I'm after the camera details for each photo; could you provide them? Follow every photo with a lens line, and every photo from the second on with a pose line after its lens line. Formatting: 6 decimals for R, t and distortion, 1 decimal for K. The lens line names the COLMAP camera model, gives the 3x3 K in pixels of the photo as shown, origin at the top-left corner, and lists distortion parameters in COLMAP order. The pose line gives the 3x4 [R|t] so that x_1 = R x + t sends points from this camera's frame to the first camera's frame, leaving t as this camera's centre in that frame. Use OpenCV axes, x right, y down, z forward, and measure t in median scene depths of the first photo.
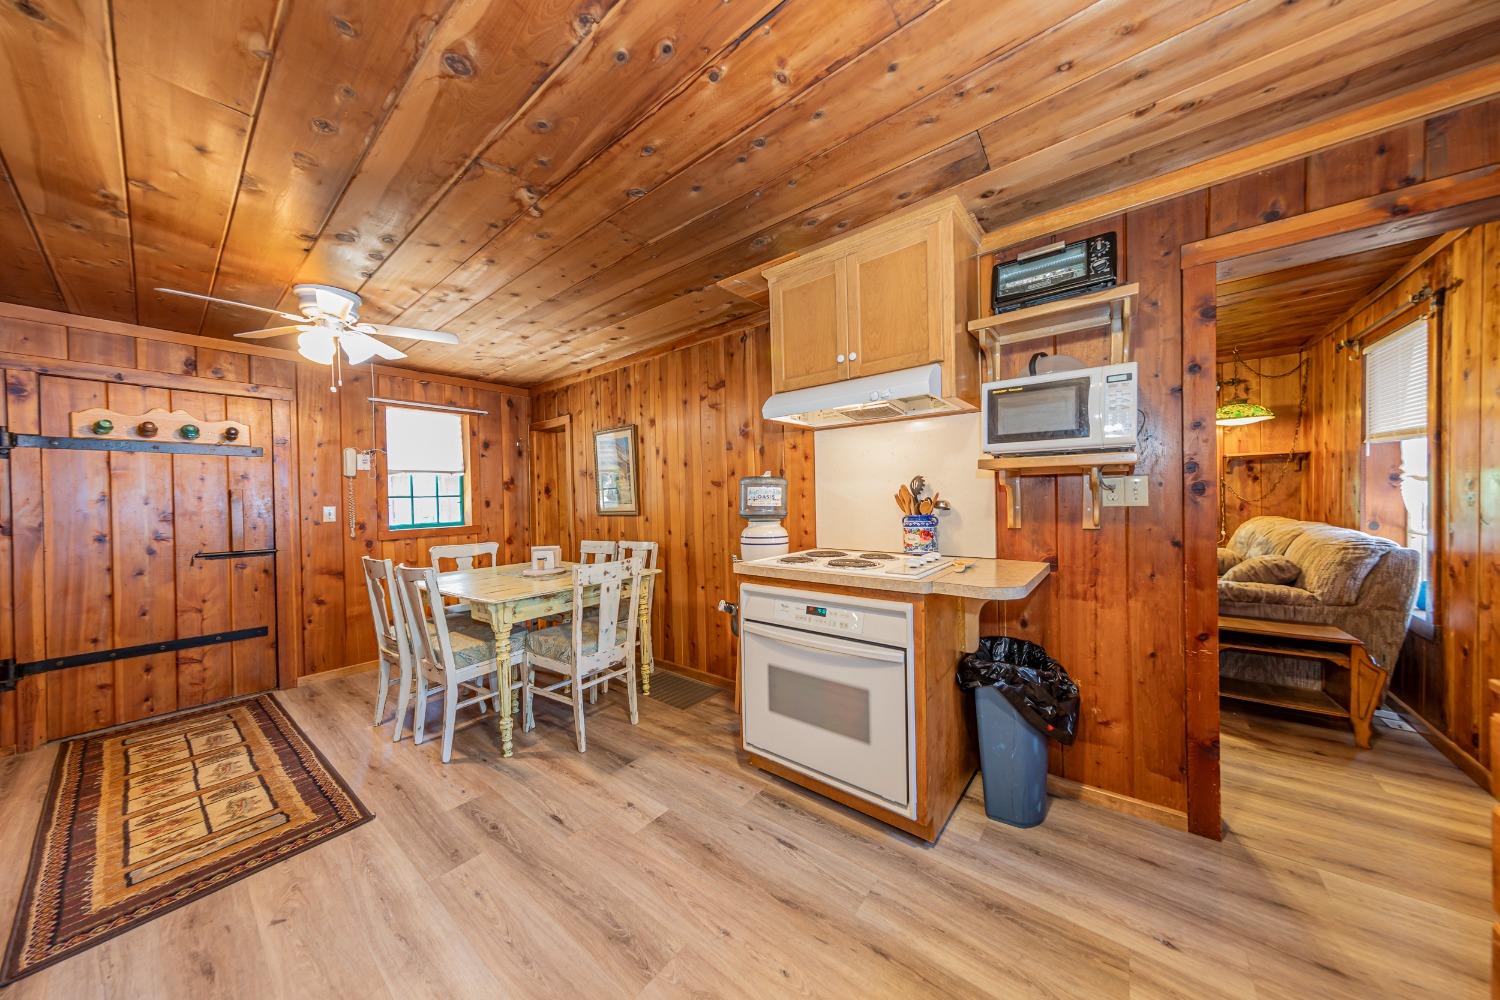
lens RADIAL K [[491.1, 0, 768.4], [0, 491.1, 501.8], [0, 0, 1]] dist [0.003963, -0.000022]
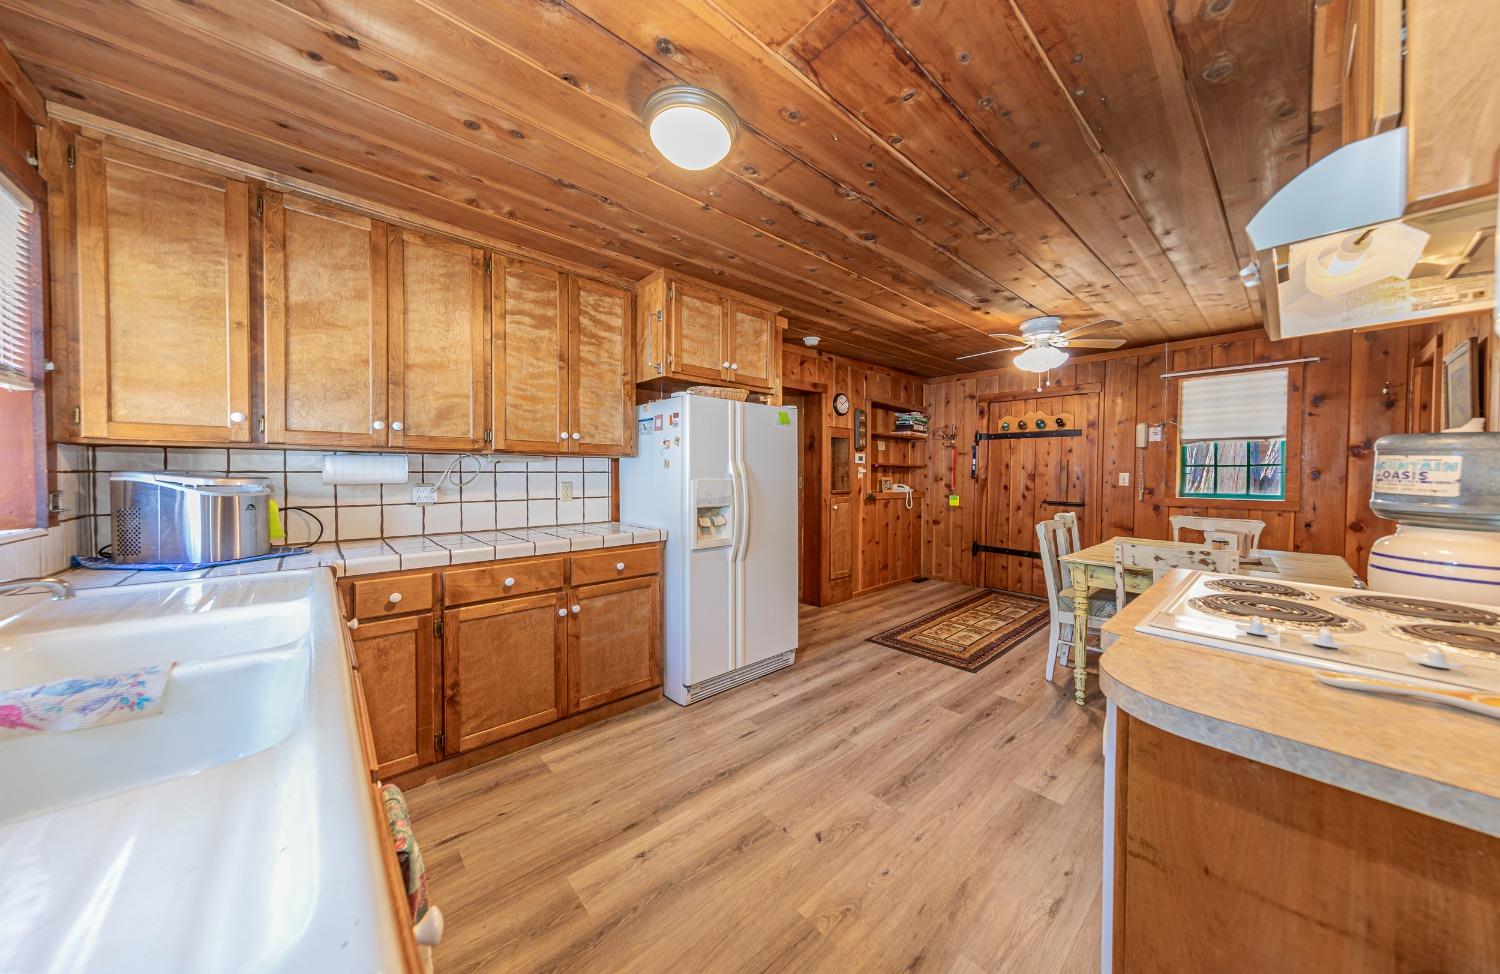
lens RADIAL K [[460.7, 0, 735.0], [0, 460.7, 478.5], [0, 0, 1]] dist [-0.000452, -0.000005]
pose [[-0.230150, 0.037113, -0.972447, 0.505762], [-0.008526, 0.999157, 0.040150, -0.016828], [0.973118, 0.017532, -0.229639, 0.383151]]
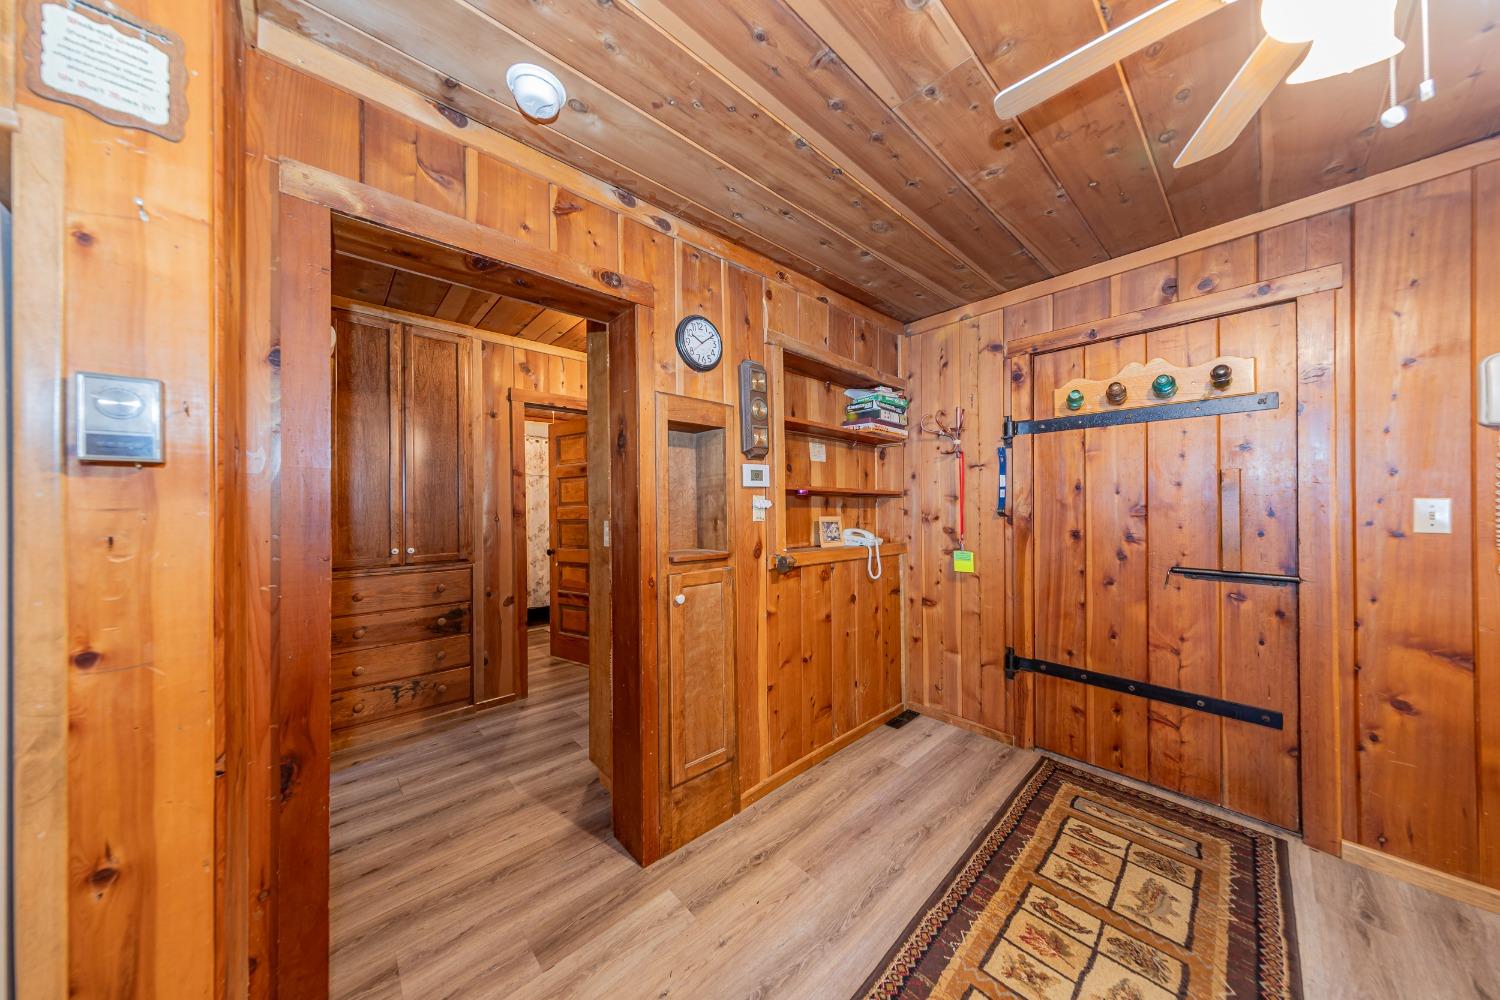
lens RADIAL K [[472.2, 0, 756.6], [0, 472.2, 503.5], [0, 0, 1]] dist [0.005406, -0.000242]
pose [[-0.154910, 0.021038, -0.987705, -0.437644], [0.007183, 0.999771, 0.020169, 0.001780], [0.987903, -0.003970, -0.155025, 0.545833]]
